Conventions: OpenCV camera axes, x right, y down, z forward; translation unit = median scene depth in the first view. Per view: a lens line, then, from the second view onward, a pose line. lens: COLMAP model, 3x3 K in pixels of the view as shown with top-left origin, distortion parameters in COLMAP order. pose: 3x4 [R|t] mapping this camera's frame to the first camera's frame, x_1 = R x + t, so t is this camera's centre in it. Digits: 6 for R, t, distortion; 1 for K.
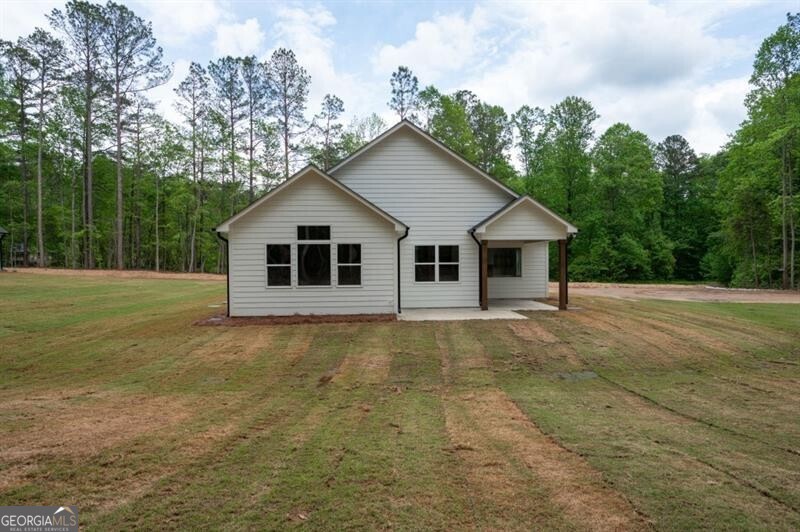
lens RADIAL K [[461.3, 0, 400.0], [0, 461.3, 266.0], [0, 0, 1]] dist [-0.002692, -0.000088]
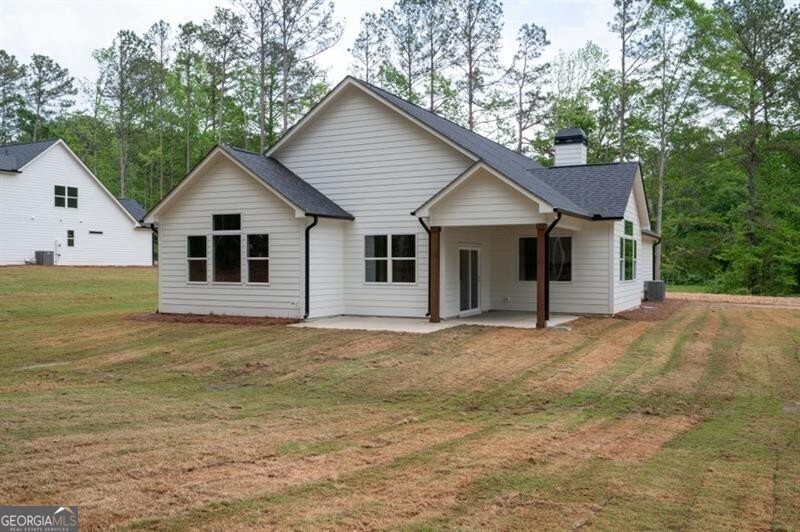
lens RADIAL K [[660.4, 0, 401.3], [0, 660.4, 281.4], [0, 0, 1]] dist [-0.003051, -0.002065]
pose [[0.864231, 0.023737, -0.502535, 0.734190], [-0.013295, 0.999615, 0.024352, 0.005984], [0.502919, -0.014365, 0.864214, 0.074675]]
